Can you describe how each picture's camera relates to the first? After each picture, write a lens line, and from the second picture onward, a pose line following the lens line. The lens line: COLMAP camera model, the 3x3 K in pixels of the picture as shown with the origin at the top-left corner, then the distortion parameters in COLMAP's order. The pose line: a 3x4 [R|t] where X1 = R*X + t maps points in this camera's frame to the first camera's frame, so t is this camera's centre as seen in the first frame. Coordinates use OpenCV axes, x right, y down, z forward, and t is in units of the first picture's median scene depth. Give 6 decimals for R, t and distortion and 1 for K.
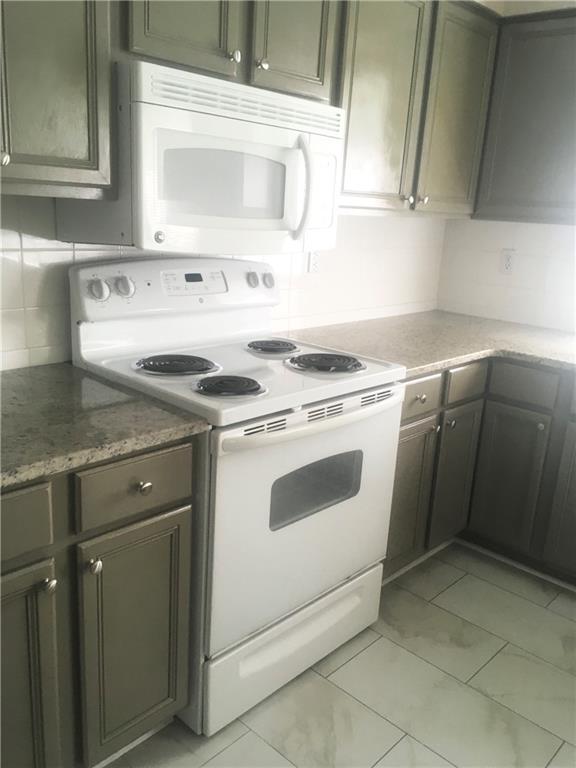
lens RADIAL K [[656.2, 0, 284.1], [0, 656.2, 383.0], [0, 0, 1]] dist [0.097652, -0.109488]
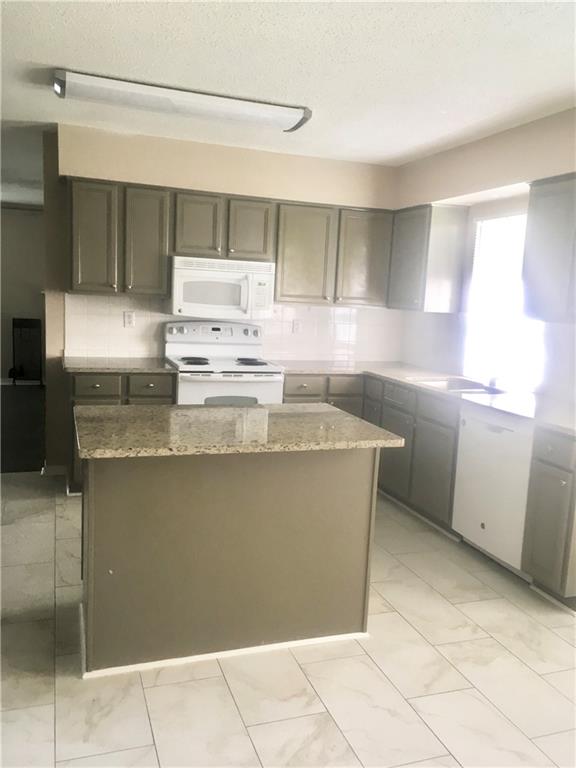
lens RADIAL K [[648.2, 0, 286.9], [0, 648.2, 387.3], [0, 0, 1]] dist [0.083017, -0.107313]
pose [[0.883500, 0.050986, -0.465649, 1.395102], [-0.119924, 0.985549, -0.119627, 0.352968], [0.452820, 0.161533, 0.876847, -1.105486]]
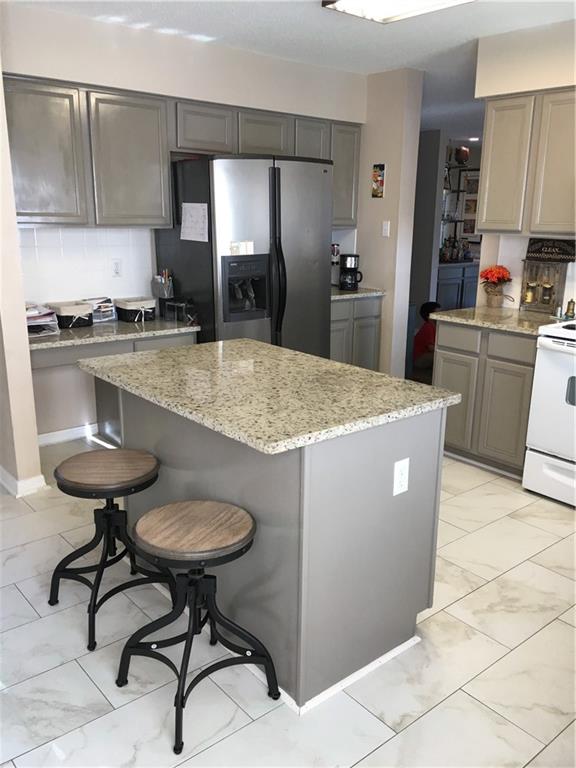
lens RADIAL K [[648.2, 0, 286.9], [0, 648.2, 387.3], [0, 0, 1]] dist [0.083017, -0.107313]
pose [[-0.129471, 0.189049, -0.973395, 1.831277], [-0.281095, 0.934390, 0.218862, -0.009209], [0.950906, 0.301953, -0.067835, 0.313900]]
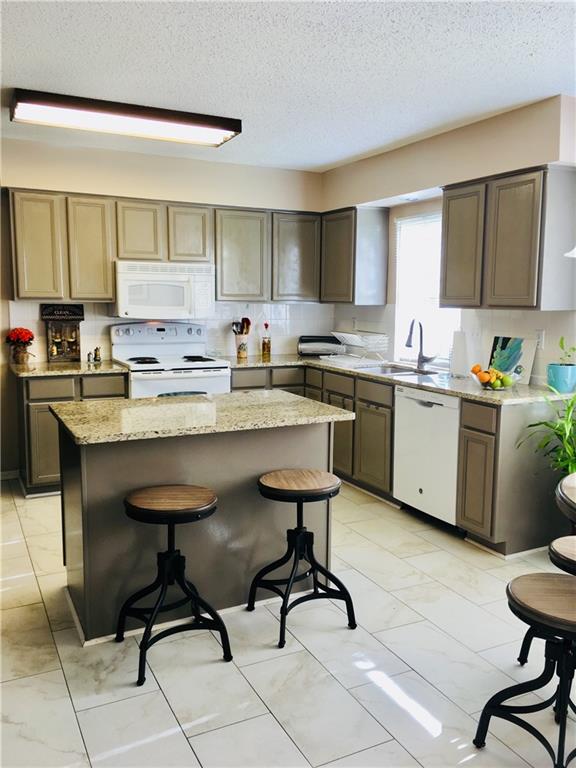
lens RADIAL K [[656.2, 0, 284.1], [0, 656.2, 383.0], [0, 0, 1]] dist [0.097652, -0.109488]
pose [[0.932263, -0.004675, -0.361751, 1.400027], [-0.048249, 0.989378, -0.137127, 0.424740], [0.358550, 0.145292, 0.922135, -1.329685]]
